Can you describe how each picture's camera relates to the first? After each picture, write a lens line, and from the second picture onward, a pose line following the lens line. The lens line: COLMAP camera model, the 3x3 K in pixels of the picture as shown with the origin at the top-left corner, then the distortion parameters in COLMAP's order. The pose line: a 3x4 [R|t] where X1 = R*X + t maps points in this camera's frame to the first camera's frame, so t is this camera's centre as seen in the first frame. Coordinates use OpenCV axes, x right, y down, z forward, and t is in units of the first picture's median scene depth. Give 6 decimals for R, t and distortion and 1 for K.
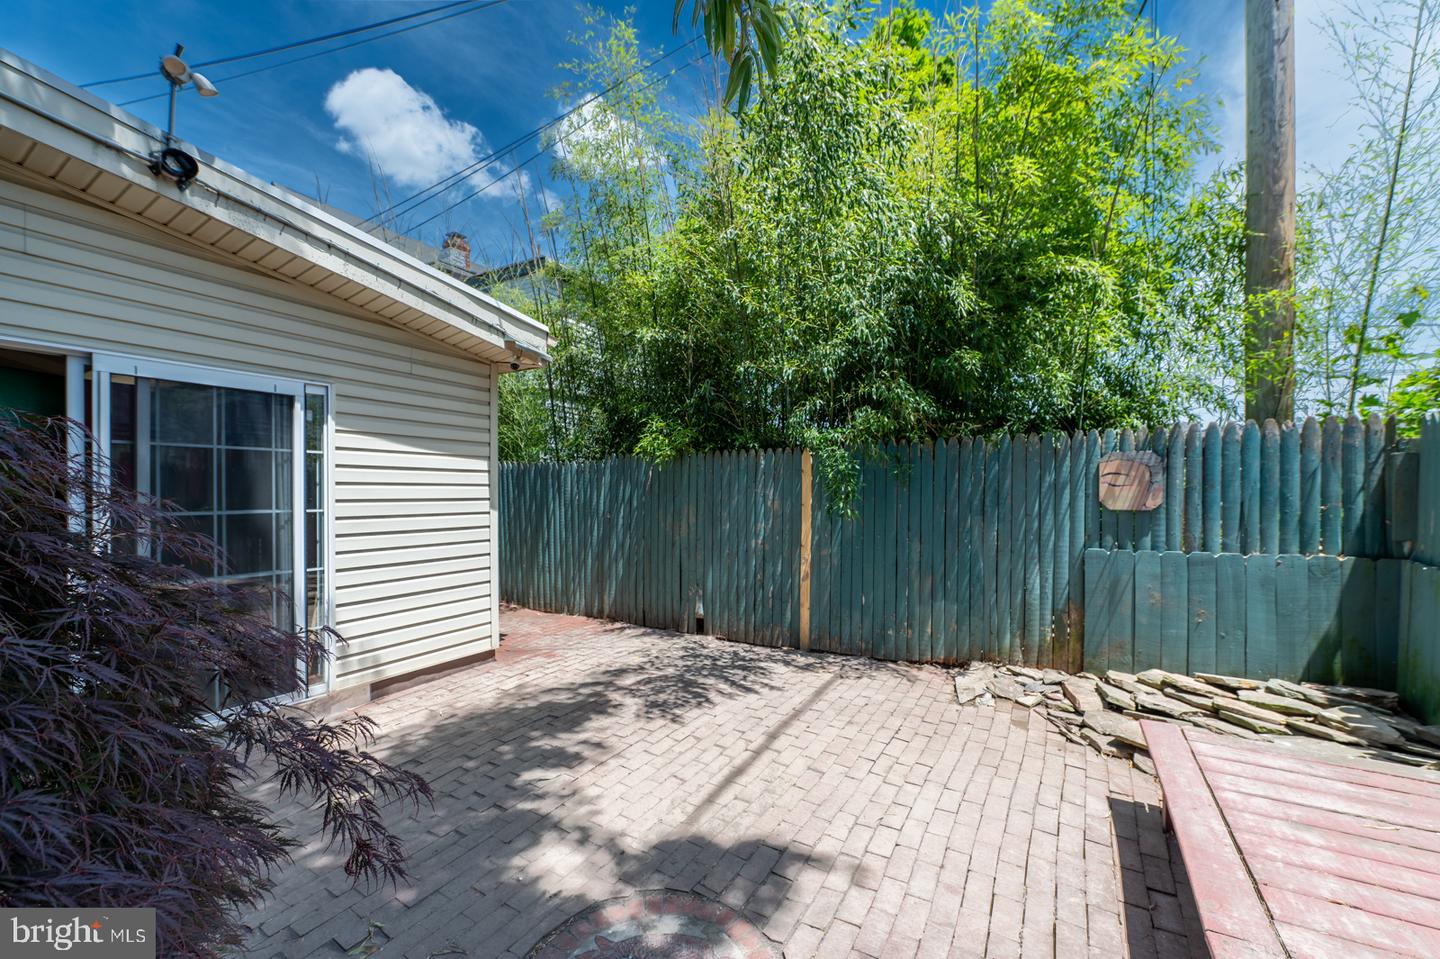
lens RADIAL K [[569.1, 0, 723.1], [0, 569.1, 497.4], [0, 0, 1]] dist [-0.014680, -0.000214]
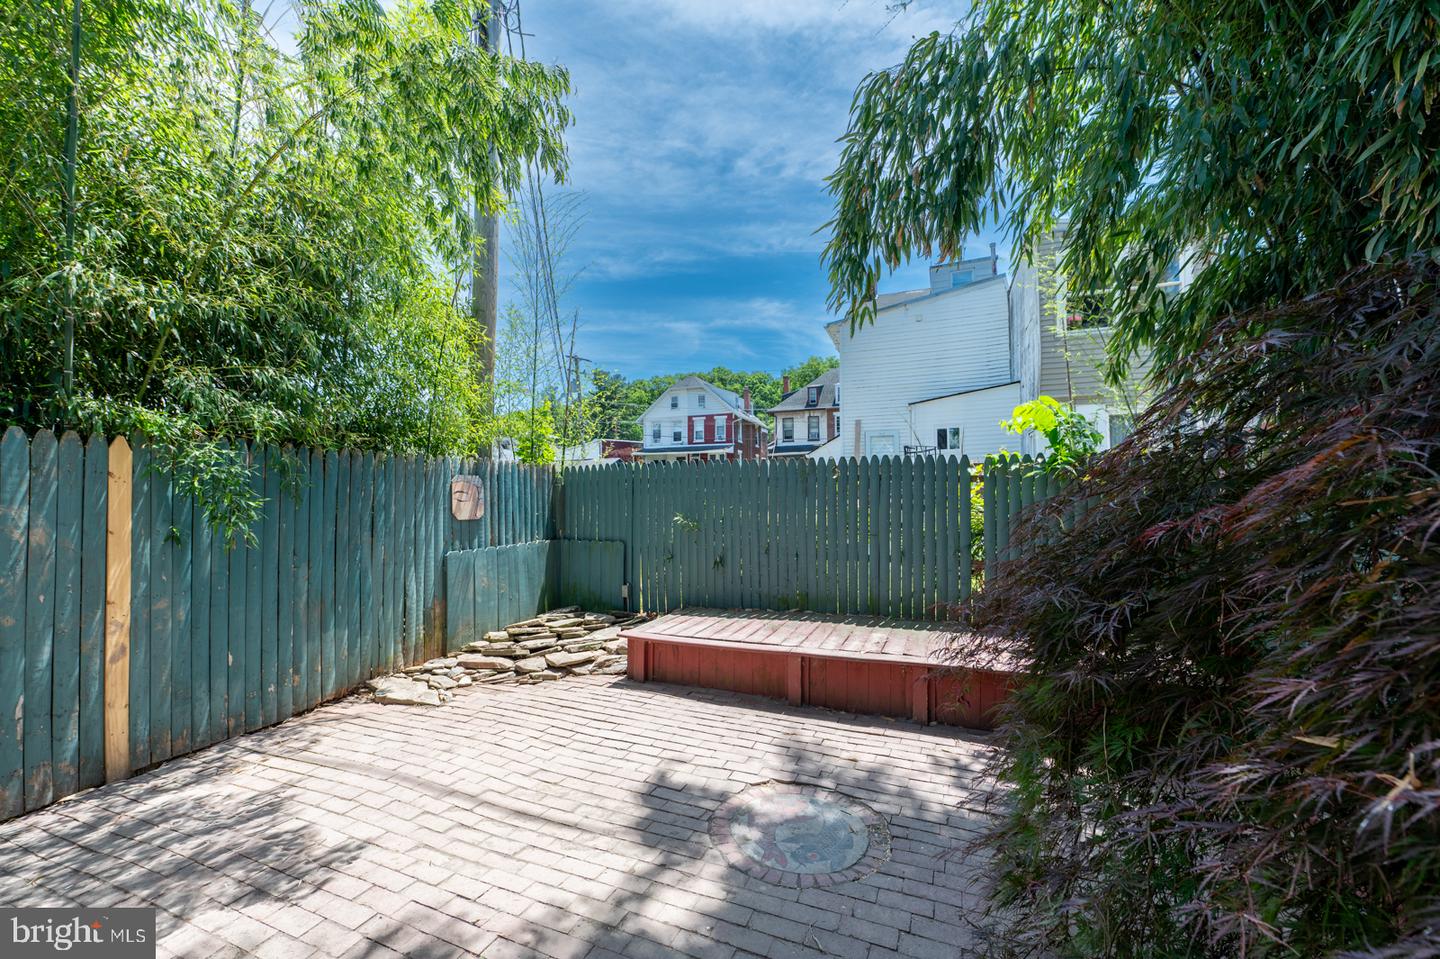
lens RADIAL K [[569.1, 0, 723.4], [0, 569.1, 484.4], [0, 0, 1]] dist [-0.014680, -0.000214]
pose [[-0.133260, 0.034401, 0.990484, -0.659670], [0.029701, 0.999087, -0.030704, -0.001879], [-0.990636, 0.025327, -0.134160, 0.555221]]
